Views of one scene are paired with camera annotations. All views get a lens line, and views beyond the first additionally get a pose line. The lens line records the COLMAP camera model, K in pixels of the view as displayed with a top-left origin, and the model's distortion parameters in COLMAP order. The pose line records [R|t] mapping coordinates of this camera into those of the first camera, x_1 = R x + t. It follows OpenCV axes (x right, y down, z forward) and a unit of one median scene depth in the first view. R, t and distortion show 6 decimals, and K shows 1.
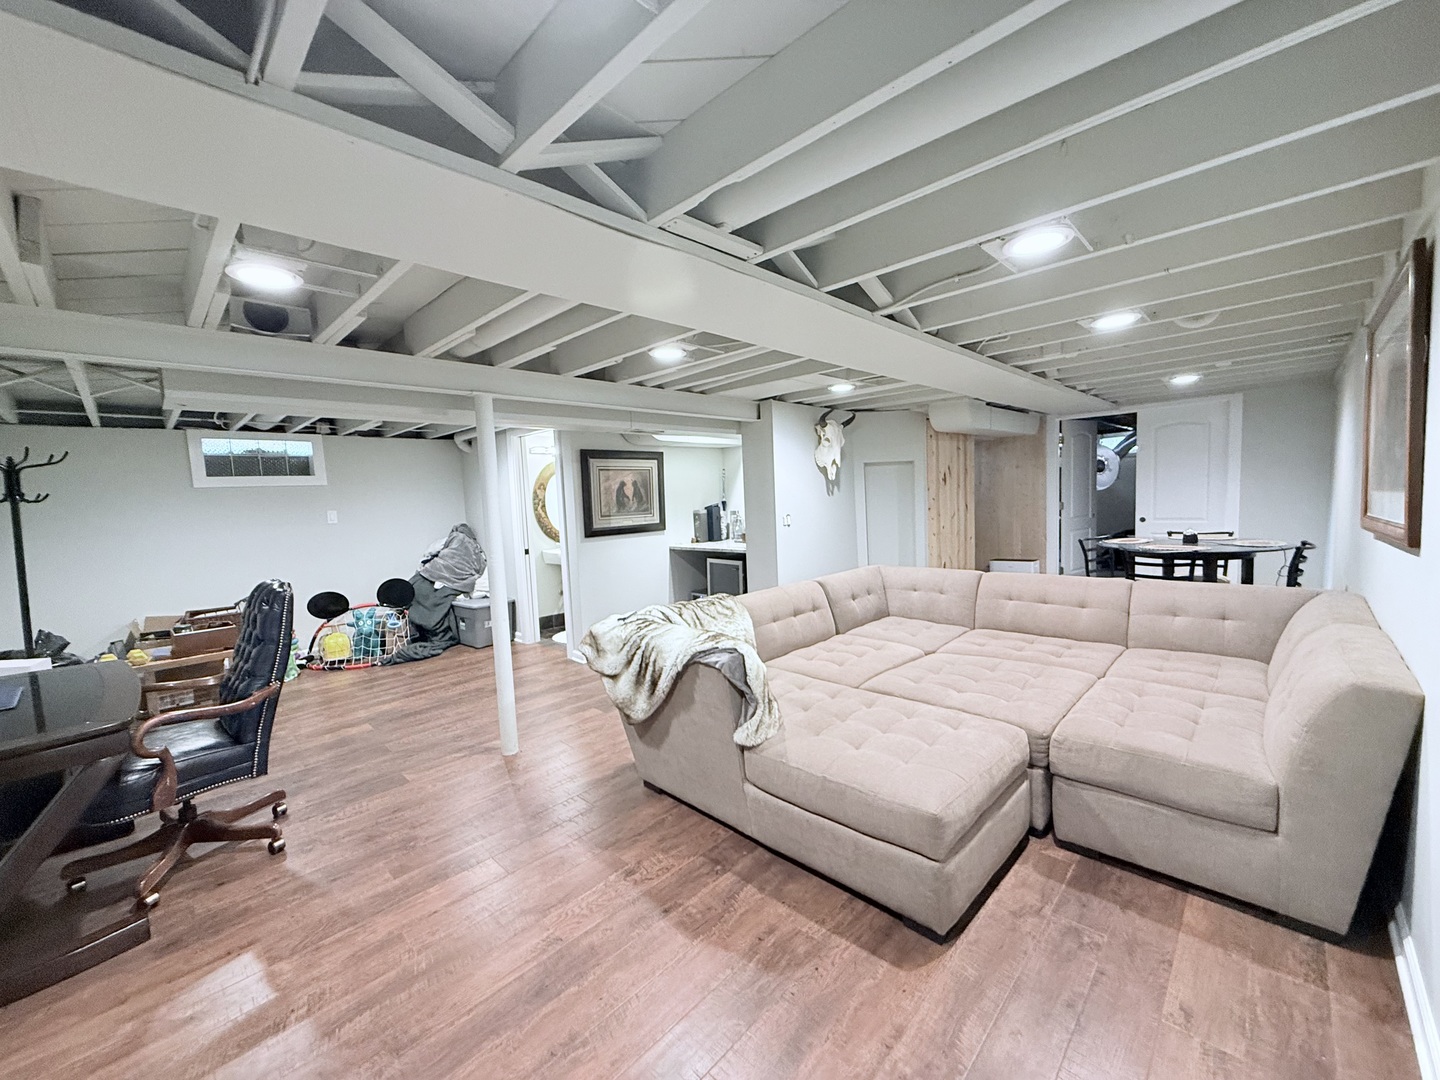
lens RADIAL K [[575.5, 0, 718.0], [0, 575.5, 539.8], [0, 0, 1]] dist [0.000617, 0.000036]
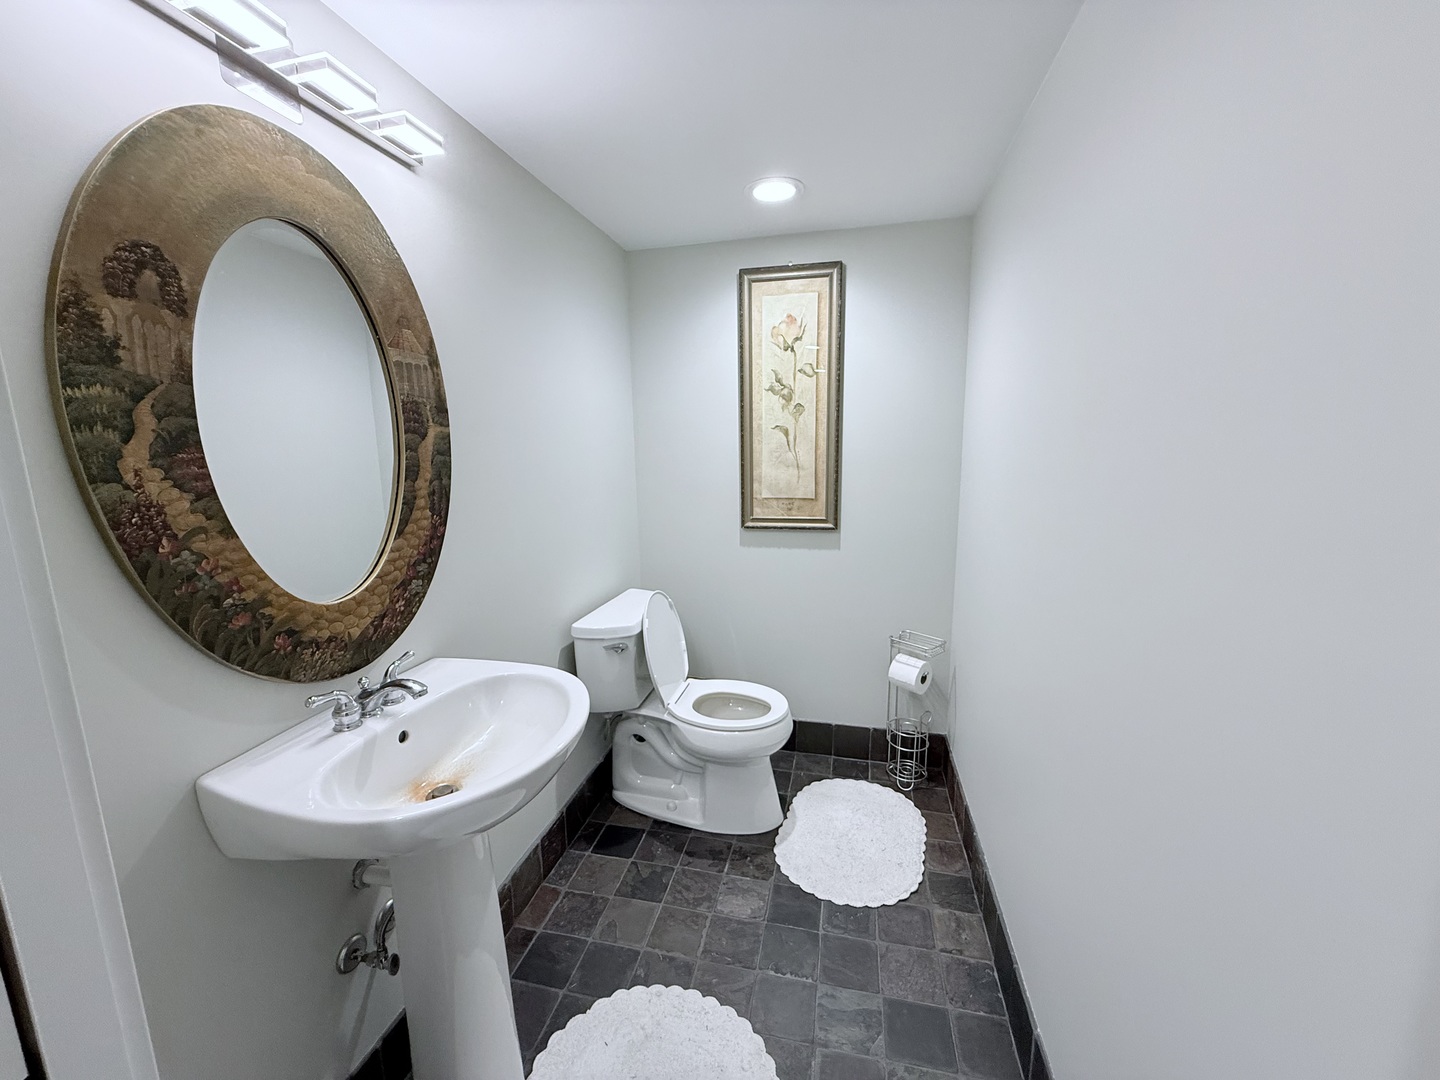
lens RADIAL K [[575.5, 0, 719.8], [0, 575.5, 538.6], [0, 0, 1]] dist [0.000617, 0.000036]
pose [[0.857015, -0.053248, 0.512533, -0.266383], [0.011921, 0.996429, 0.083588, -0.046241], [-0.515153, -0.065526, 0.854590, 0.825878]]
